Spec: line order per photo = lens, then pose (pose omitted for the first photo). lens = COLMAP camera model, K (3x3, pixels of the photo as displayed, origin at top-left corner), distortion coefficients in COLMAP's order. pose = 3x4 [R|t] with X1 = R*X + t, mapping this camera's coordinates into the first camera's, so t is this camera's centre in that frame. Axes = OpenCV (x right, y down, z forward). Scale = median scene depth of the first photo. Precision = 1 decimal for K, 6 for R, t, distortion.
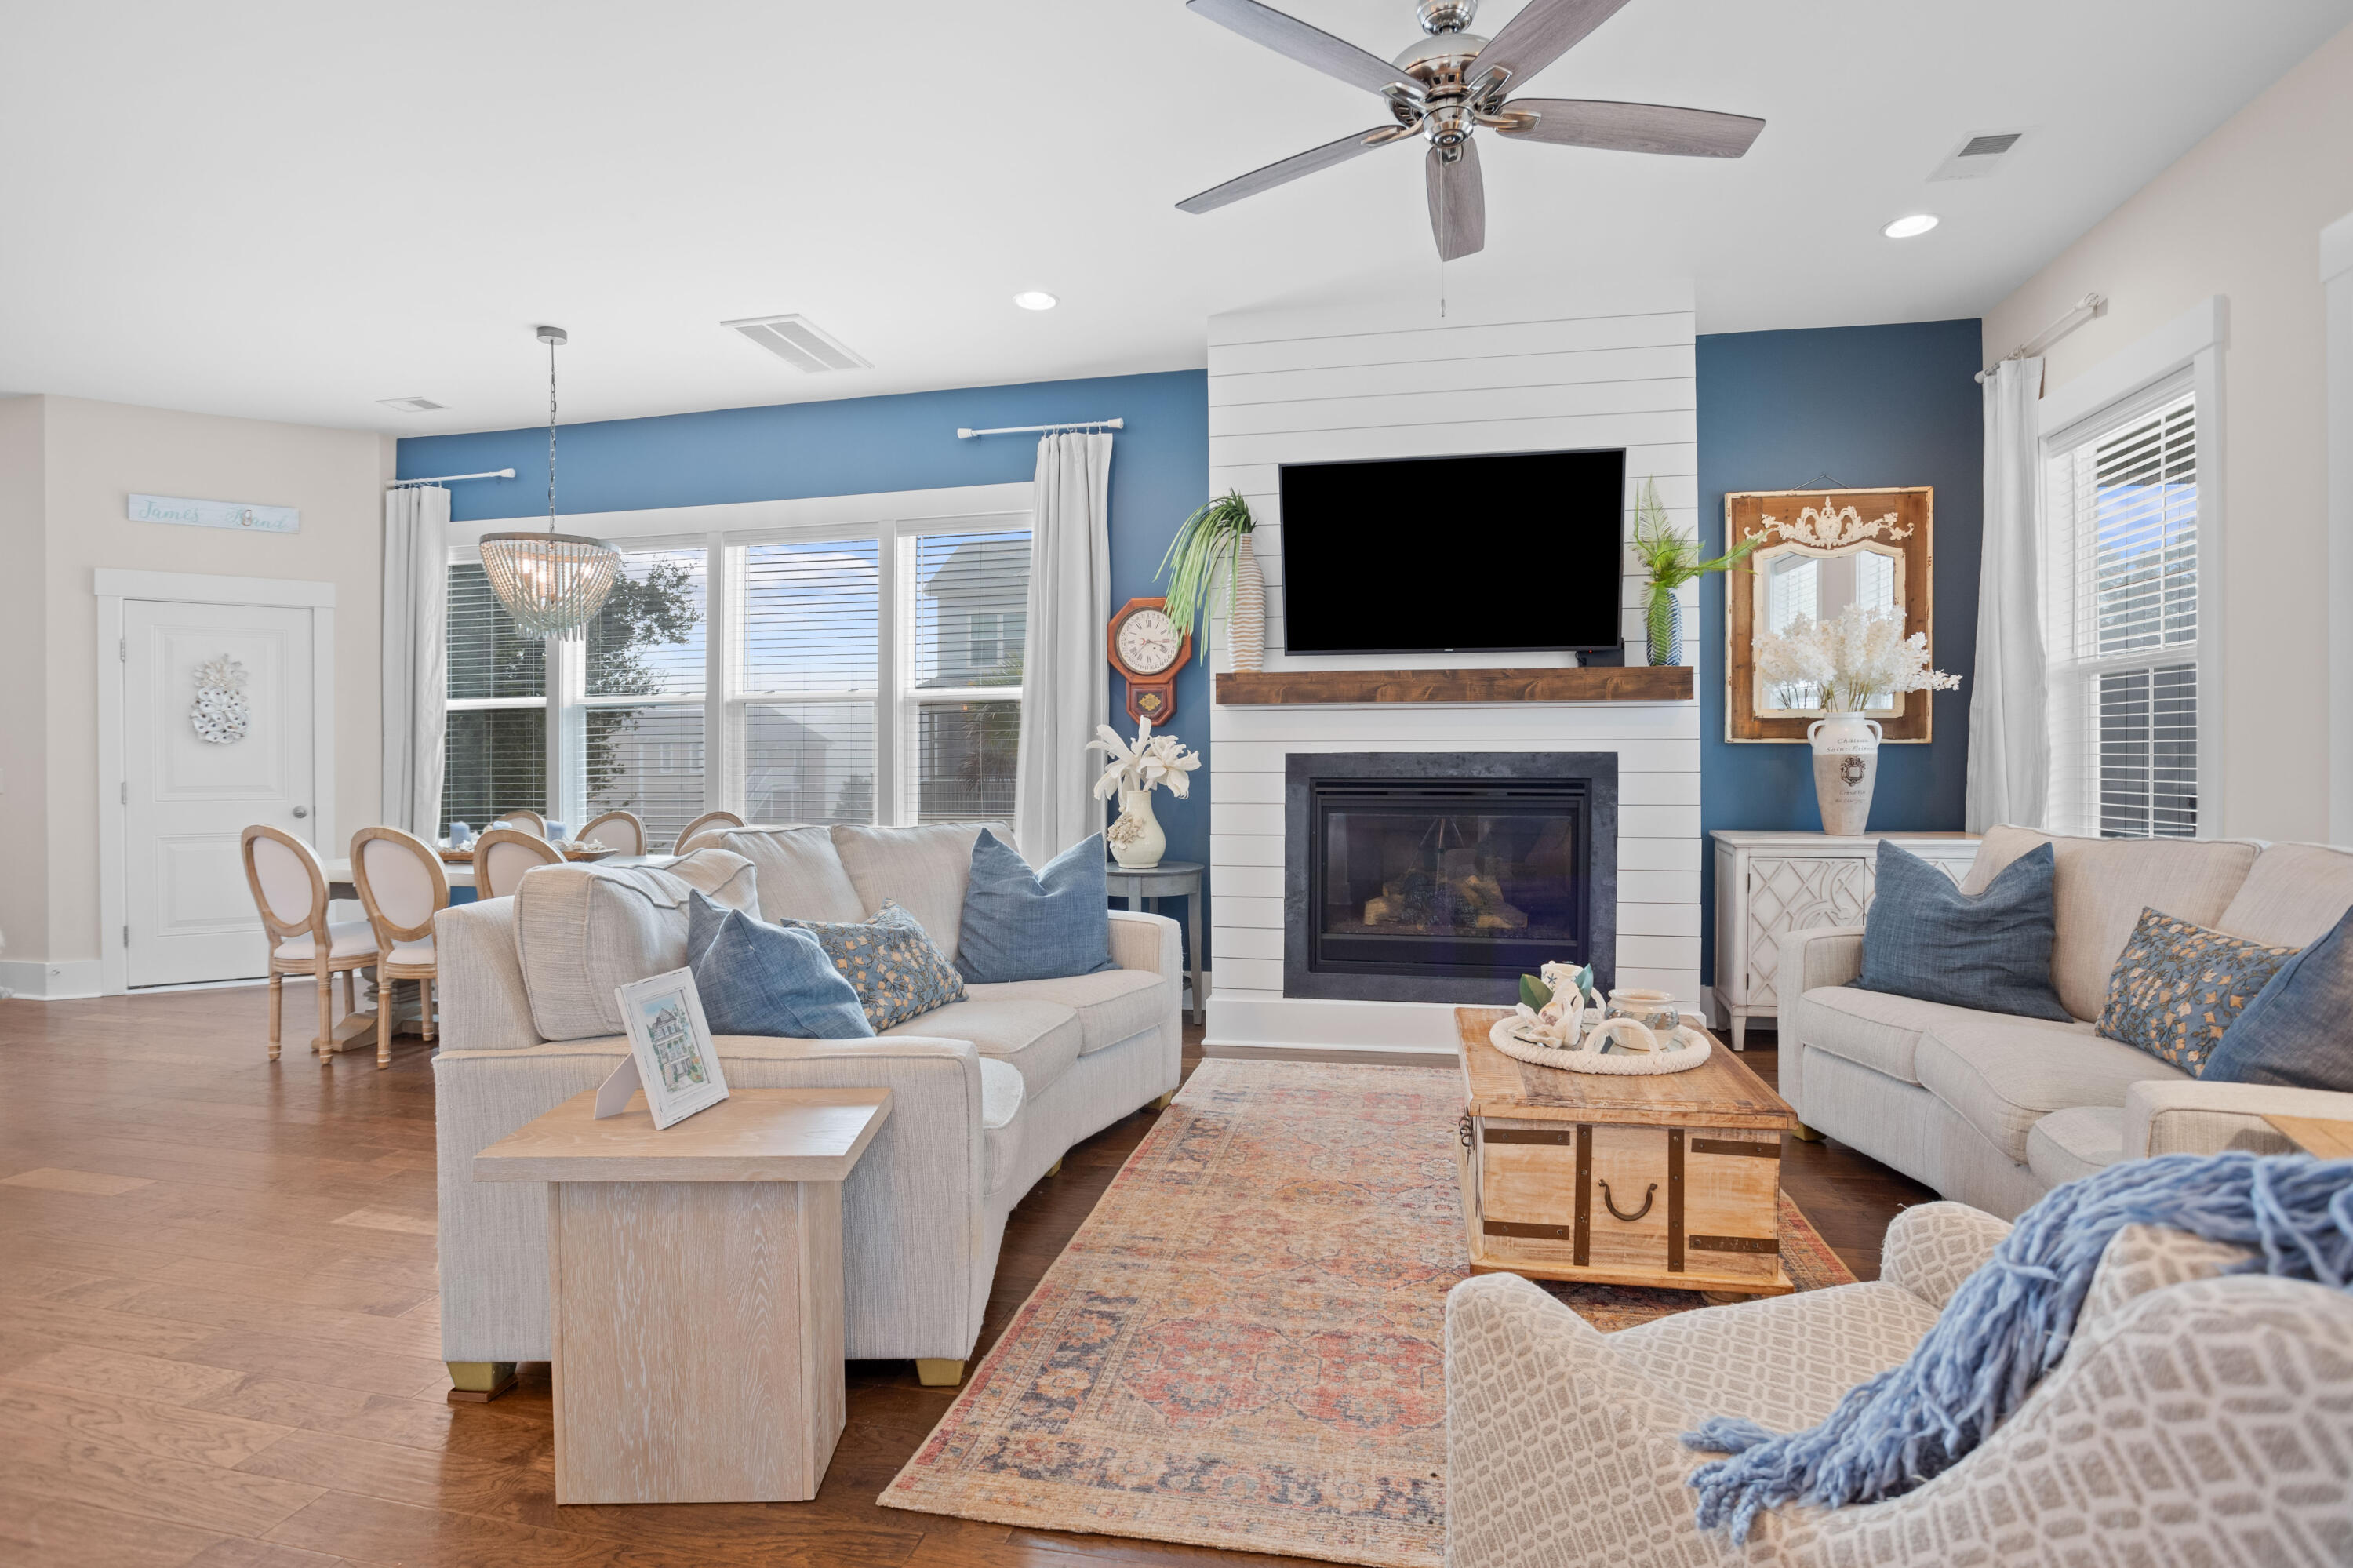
lens RADIAL K [[1206.4, 0, 1176.7], [0, 1206.4, 768.0], [0, 0, 1]] dist [-0.036127, 0.021334]
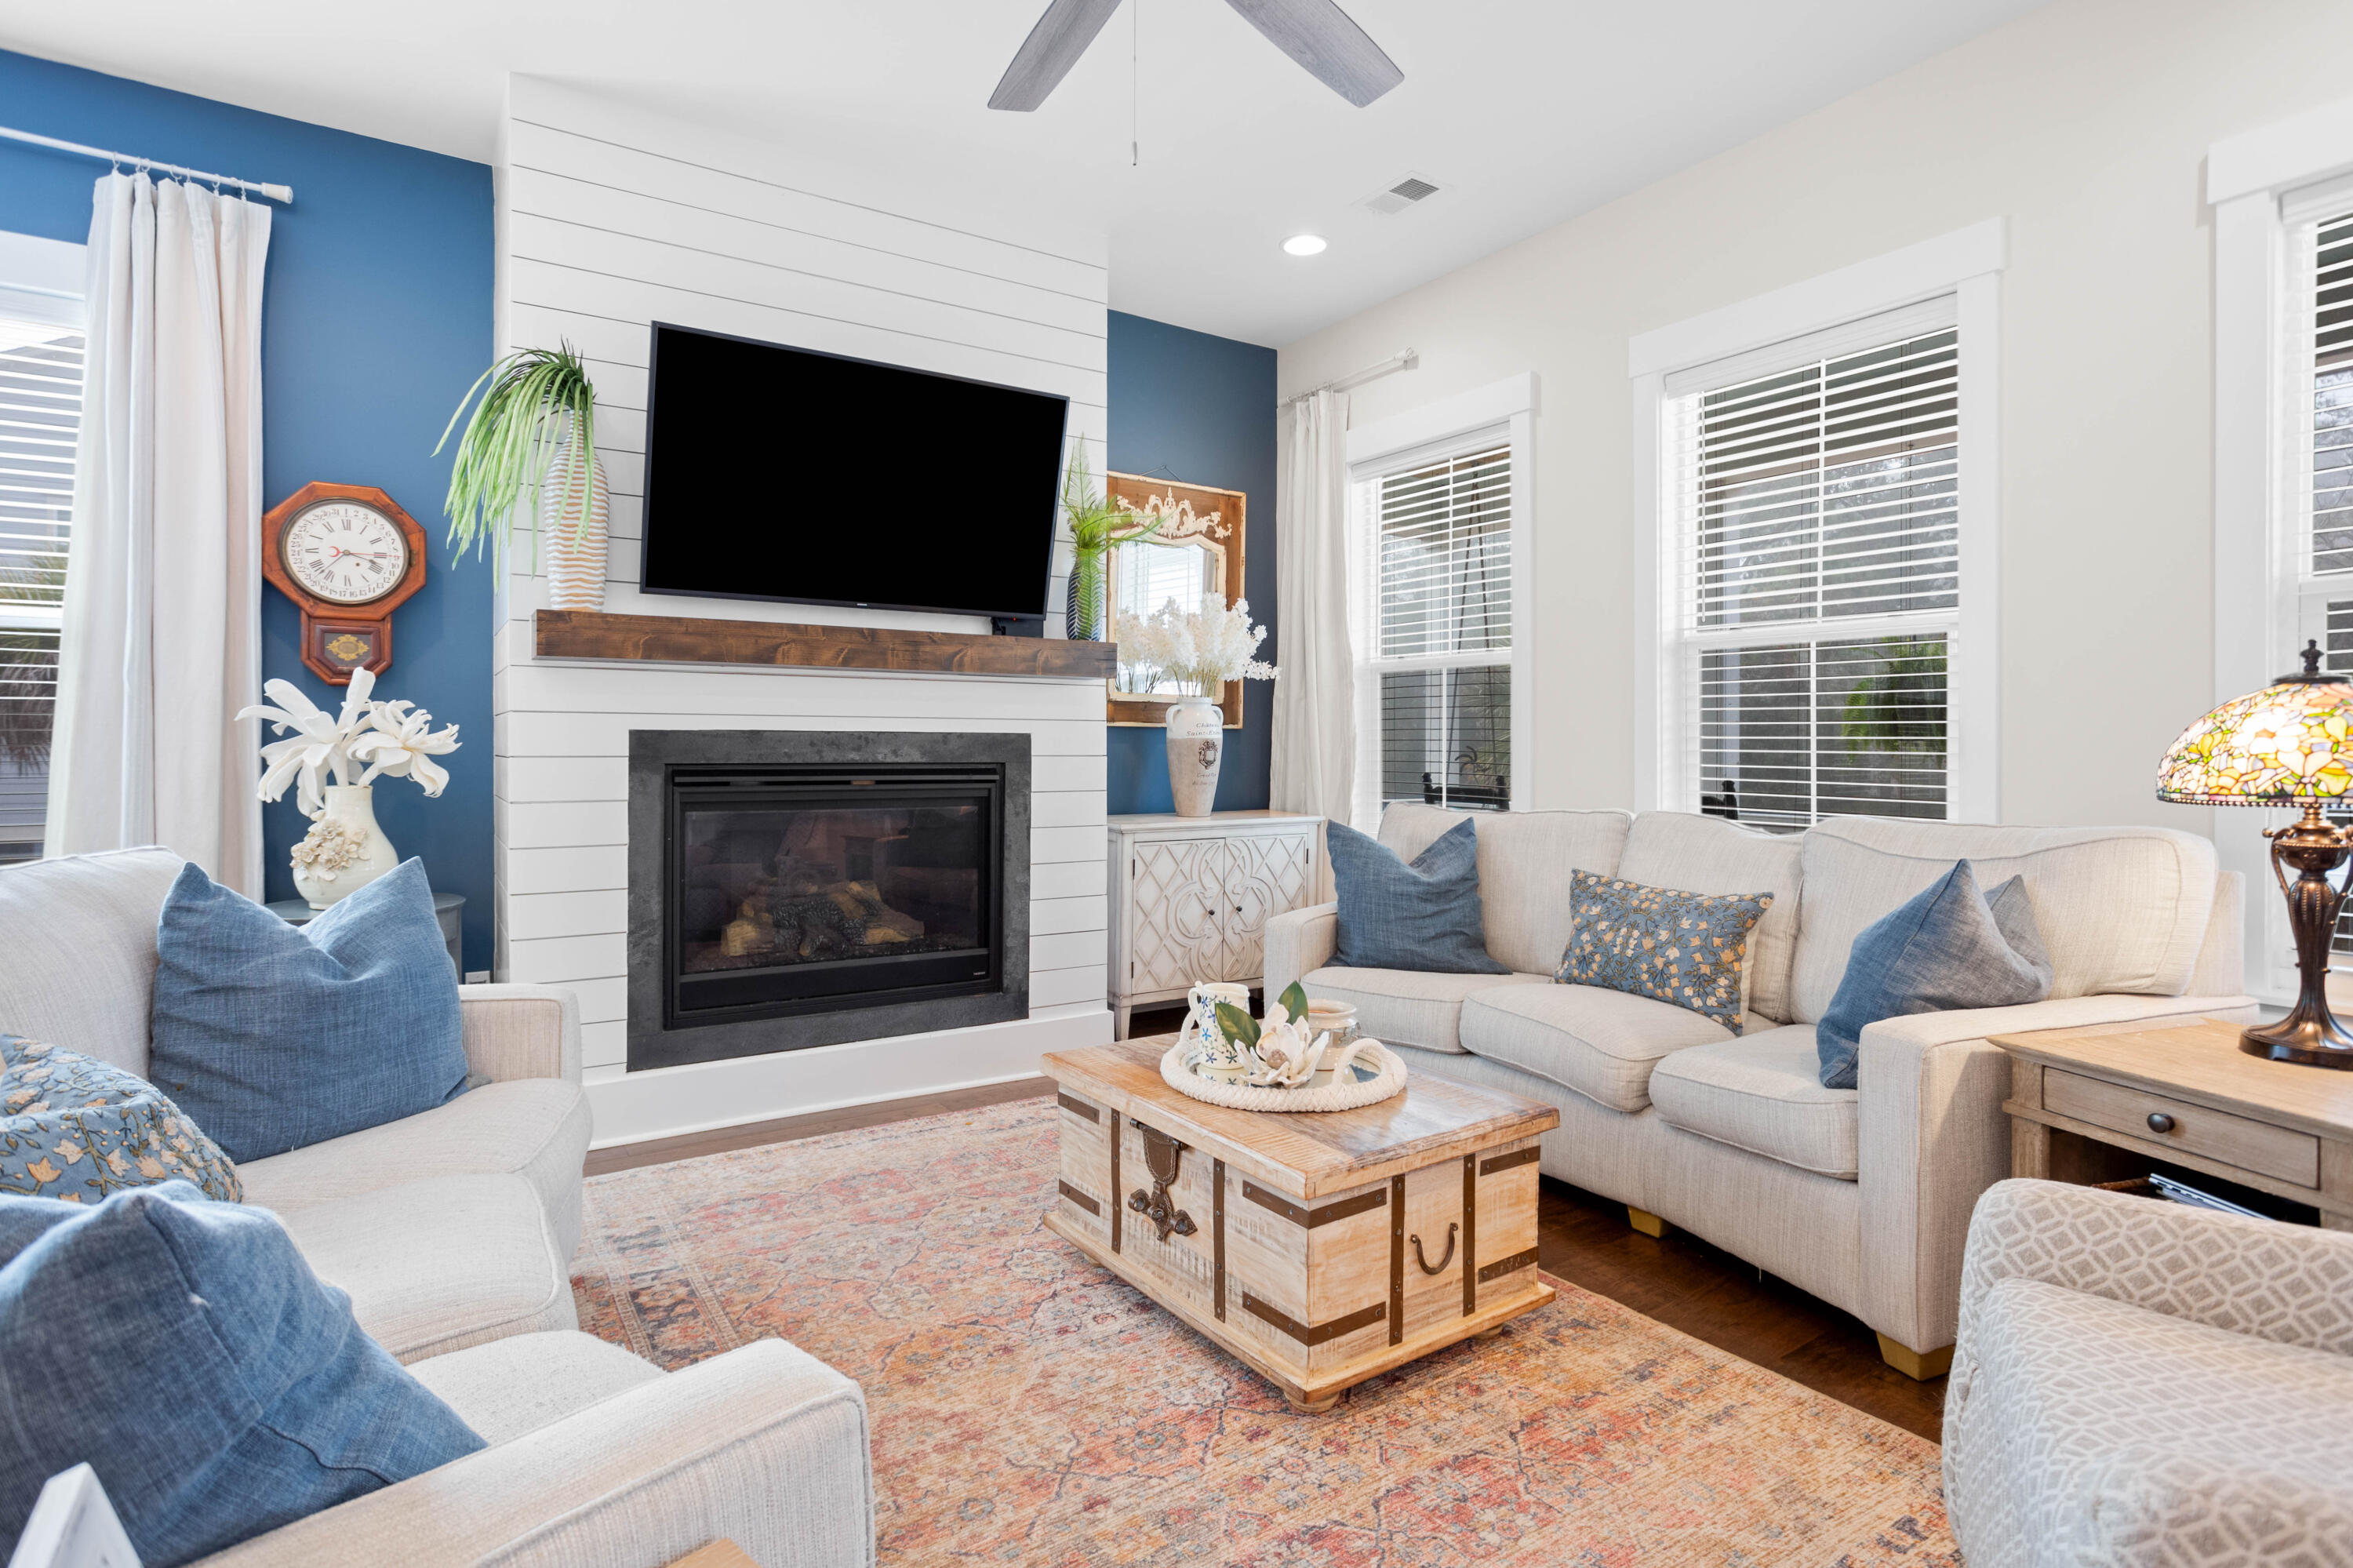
lens RADIAL K [[1203.5, 0, 1179.7], [0, 1203.5, 751.8], [0, 0, 1]] dist [-0.035508, 0.028646]
pose [[0.694412, 0.001200, 0.719577, -0.204621], [-0.001068, 0.999999, -0.000636, 0.000888], [-0.719577, -0.000327, 0.694413, 0.291915]]
